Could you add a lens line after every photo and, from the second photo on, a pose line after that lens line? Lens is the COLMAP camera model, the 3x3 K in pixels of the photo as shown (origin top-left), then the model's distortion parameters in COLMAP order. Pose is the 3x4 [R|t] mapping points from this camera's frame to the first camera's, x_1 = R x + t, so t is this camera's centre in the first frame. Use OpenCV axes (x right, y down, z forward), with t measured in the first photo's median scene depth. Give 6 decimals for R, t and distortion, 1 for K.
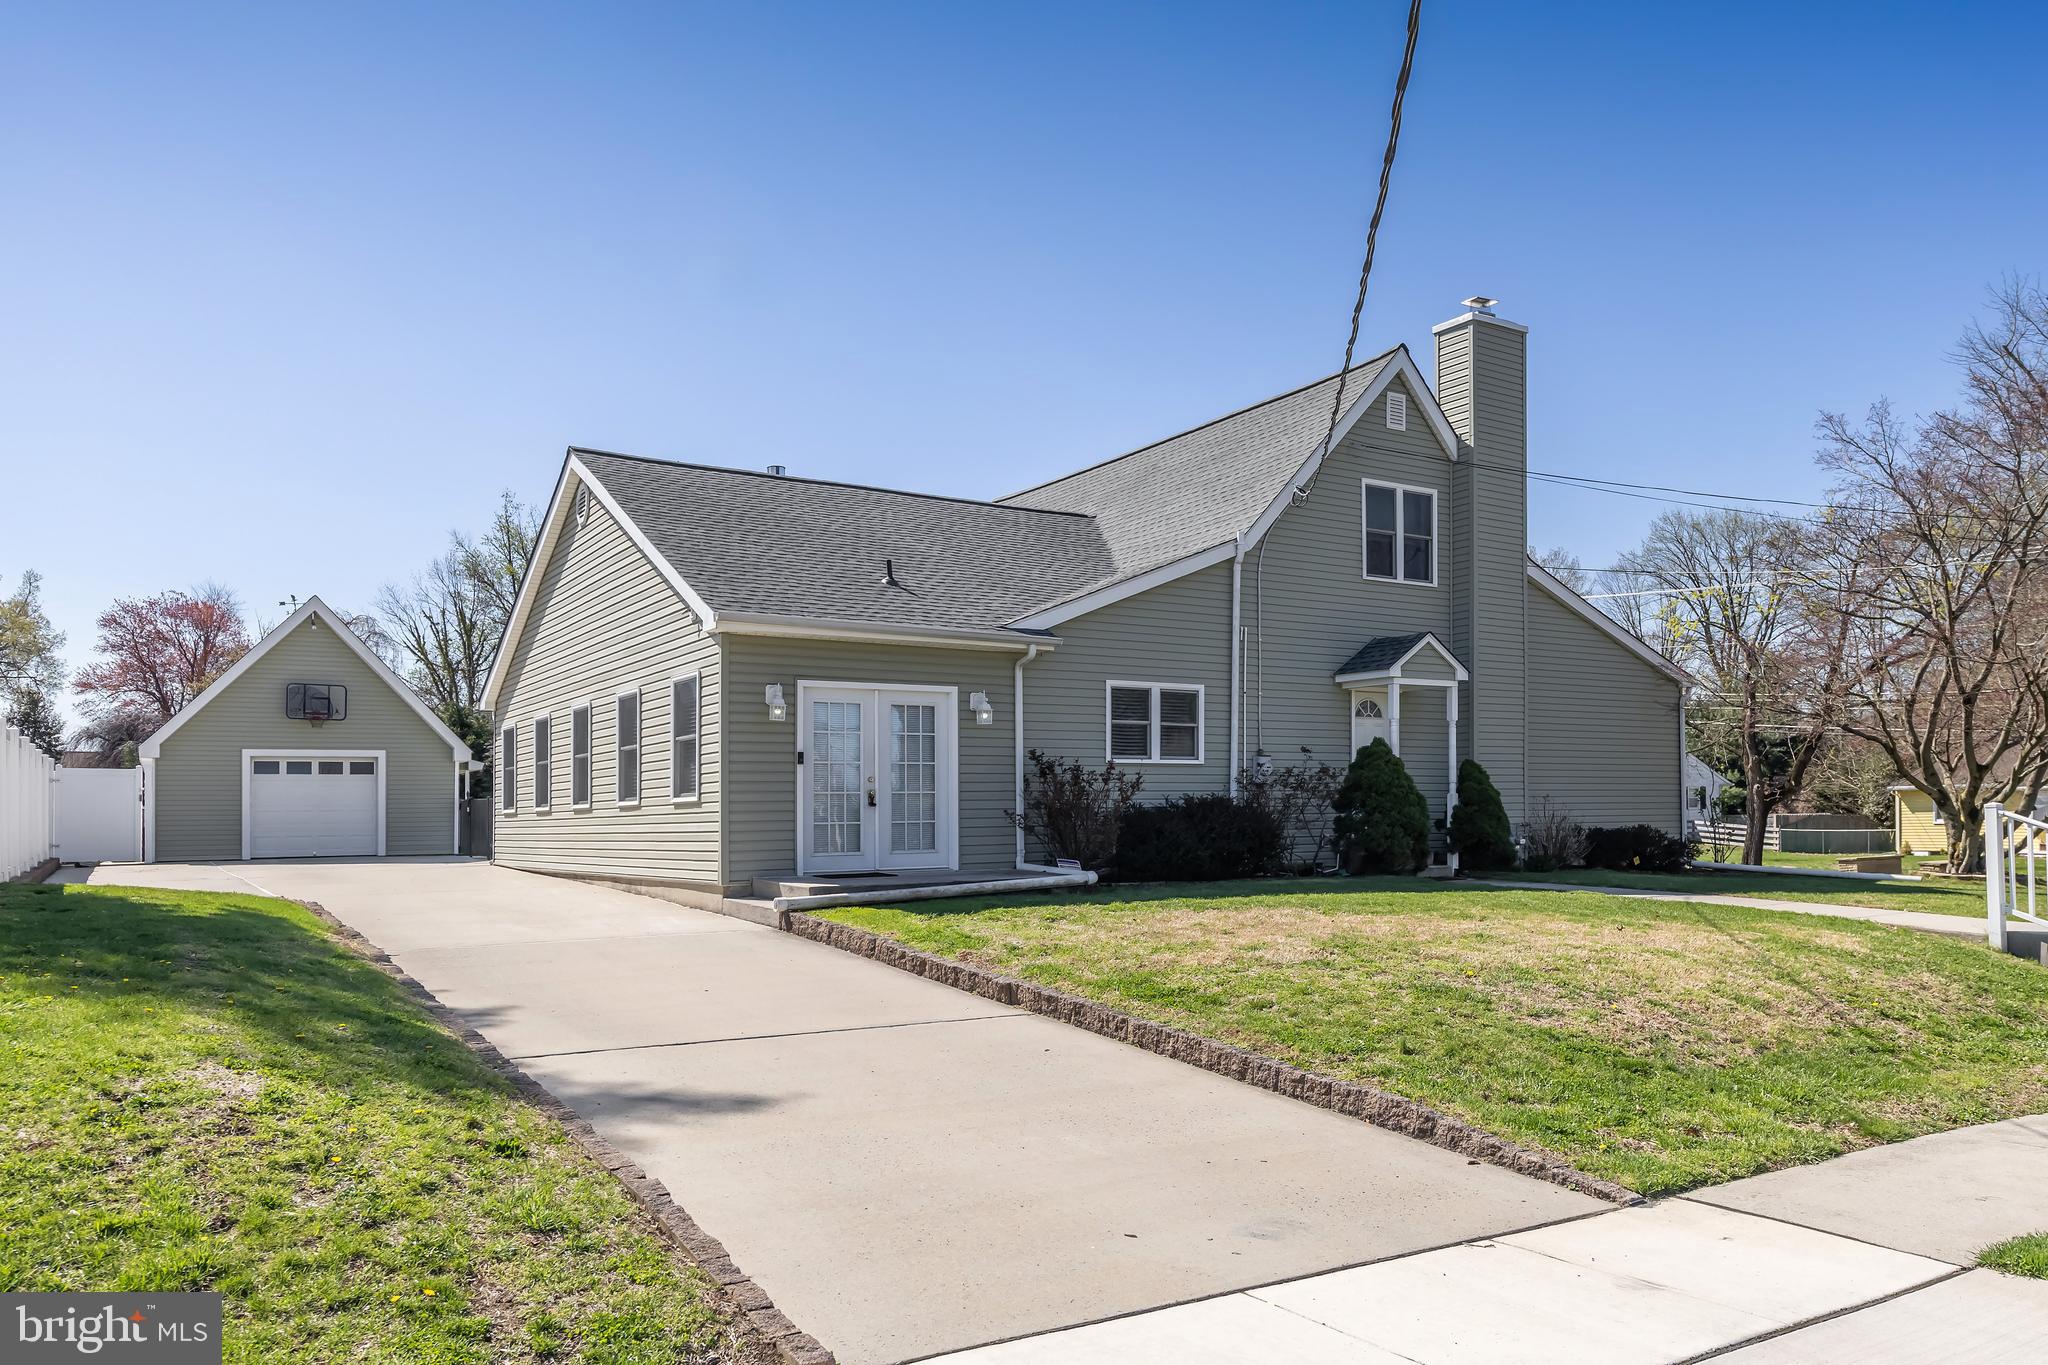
lens RADIAL K [[1461.3, 0, 1024.0], [0, 1461.3, 682.5], [0, 0, 1]] dist [-0.001007, -0.000158]
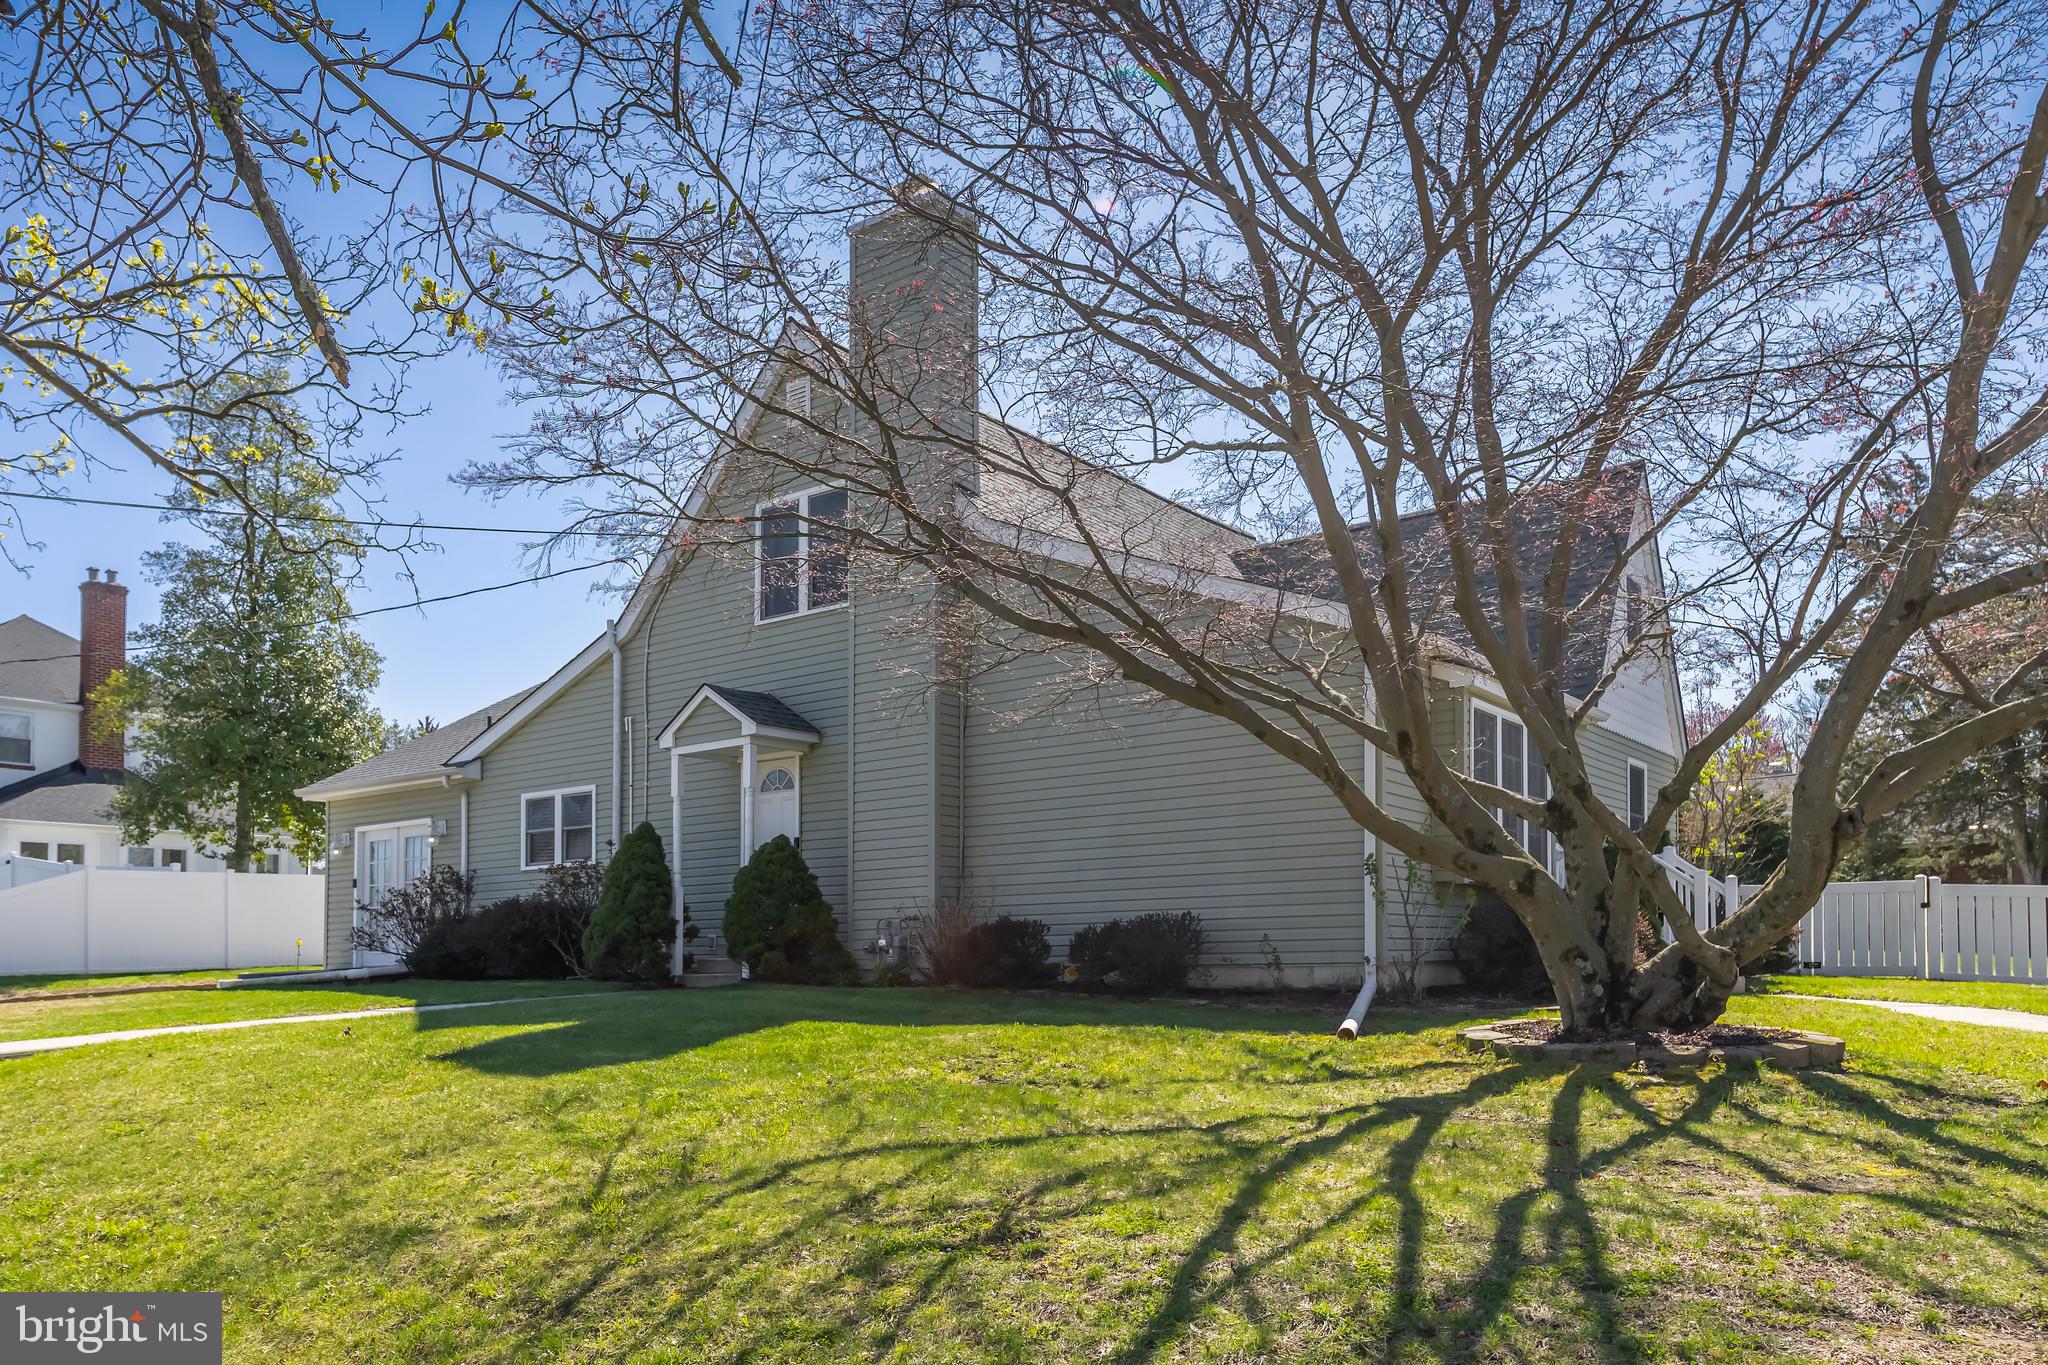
lens RADIAL K [[1461.3, 0, 1024.0], [0, 1461.3, 682.5], [0, 0, 1]] dist [-0.001007, -0.000158]
pose [[0.369565, -0.168960, -0.913715, 1.136360], [0.100055, 0.984848, -0.141645, 0.101972], [0.923802, -0.039075, 0.380871, 0.895663]]
